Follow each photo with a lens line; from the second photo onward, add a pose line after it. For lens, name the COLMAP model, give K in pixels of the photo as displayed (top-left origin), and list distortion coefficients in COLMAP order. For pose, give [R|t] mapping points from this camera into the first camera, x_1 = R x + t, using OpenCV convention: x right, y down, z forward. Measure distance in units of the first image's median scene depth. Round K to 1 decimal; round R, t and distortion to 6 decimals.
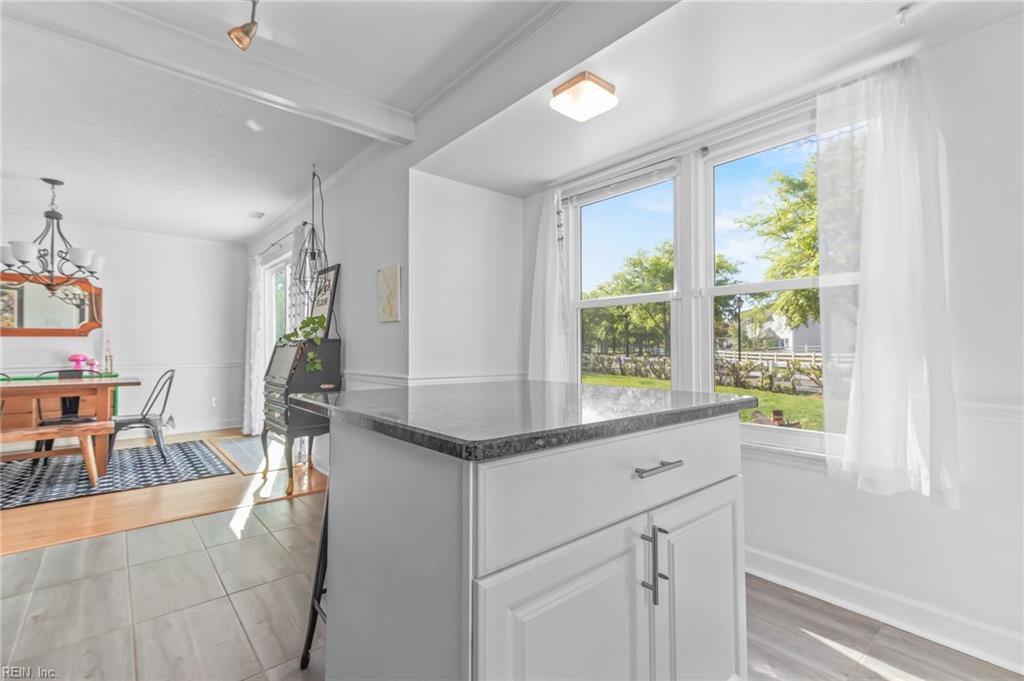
lens RADIAL K [[463.8, 0, 510.6], [0, 463.8, 341.3], [0, 0, 1]] dist [0.015938, 0.000164]
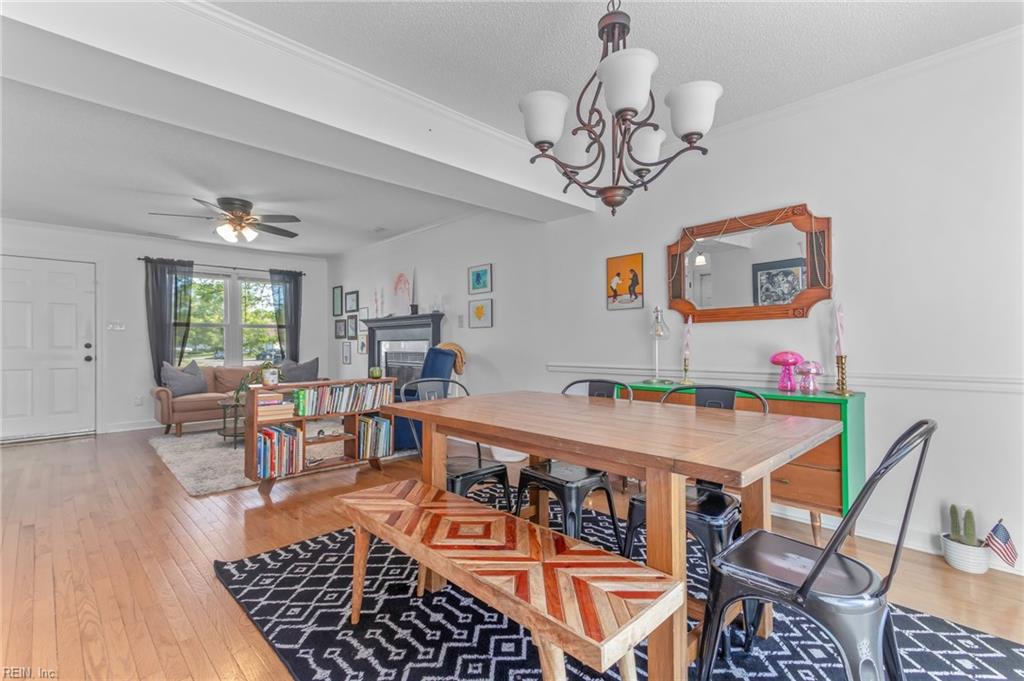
lens RADIAL K [[463.8, 0, 508.2], [0, 463.8, 345.4], [0, 0, 1]] dist [0.015938, 0.000164]
pose [[0.048968, 0.004652, -0.998790, -0.401312], [0.020191, 0.999780, 0.005647, 0.010874], [0.998596, -0.020443, 0.048863, 0.640363]]
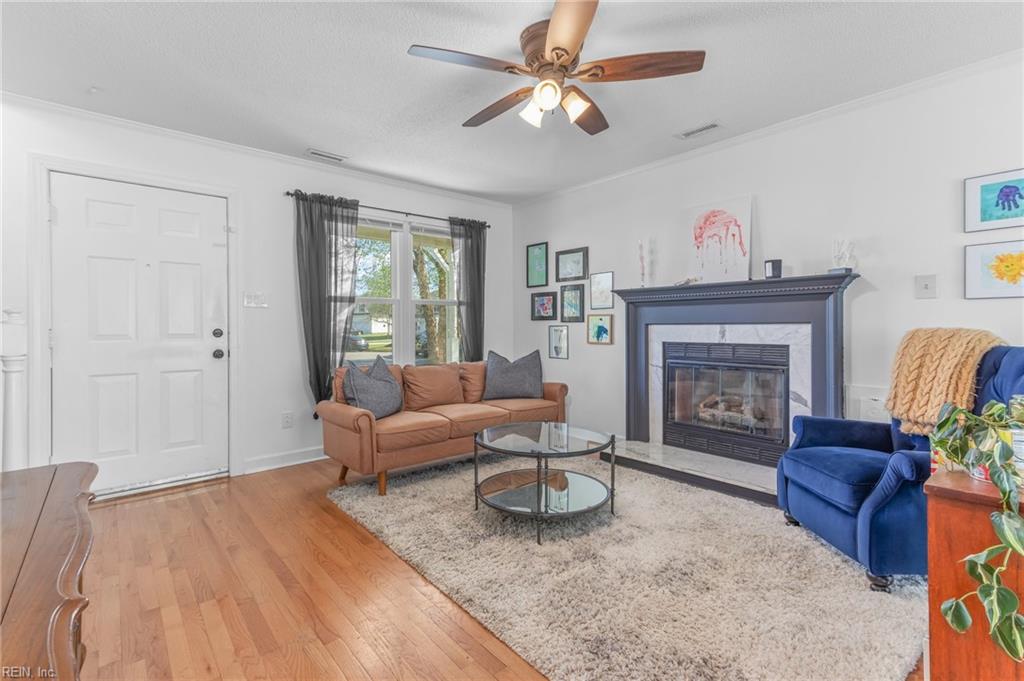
lens RADIAL K [[463.8, 0, 510.3], [0, 463.8, 329.8], [0, 0, 1]] dist [0.015938, 0.000164]
pose [[0.001268, 0.012581, -0.999920, -0.853929], [0.021254, 0.999695, 0.012605, -0.005056], [0.999773, -0.021268, 0.001000, 0.157923]]
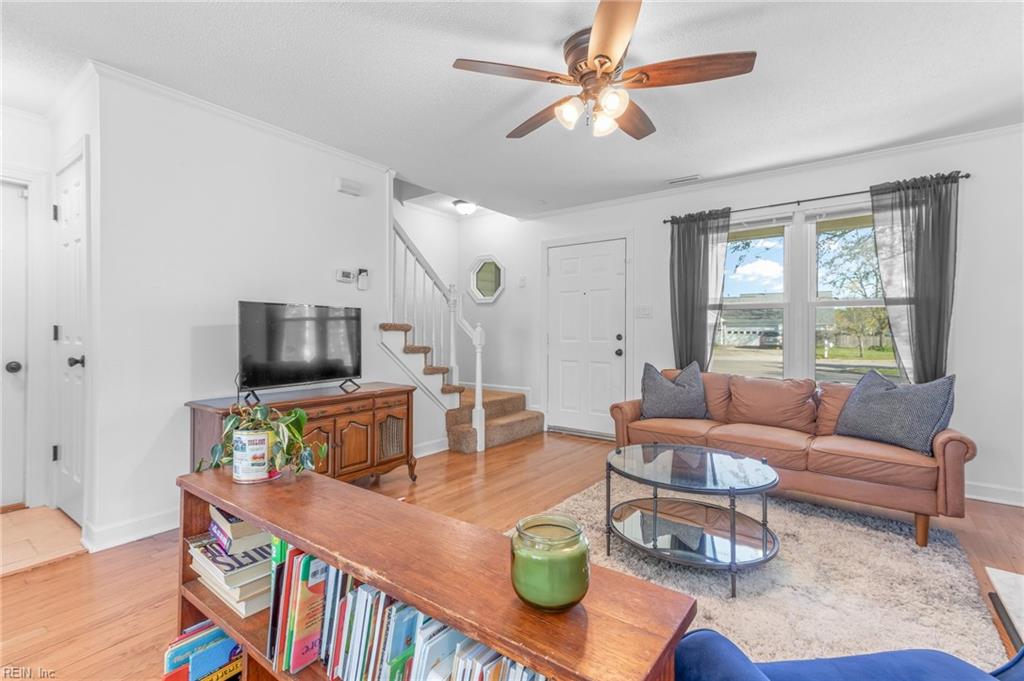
lens RADIAL K [[463.8, 0, 513.3], [0, 463.8, 334.8], [0, 0, 1]] dist [0.015938, 0.000164]
pose [[-0.972747, 0.011879, -0.231563, -1.089907], [0.012504, 0.999921, -0.001233, -0.007282], [0.231530, -0.004094, -0.972819, 0.562725]]
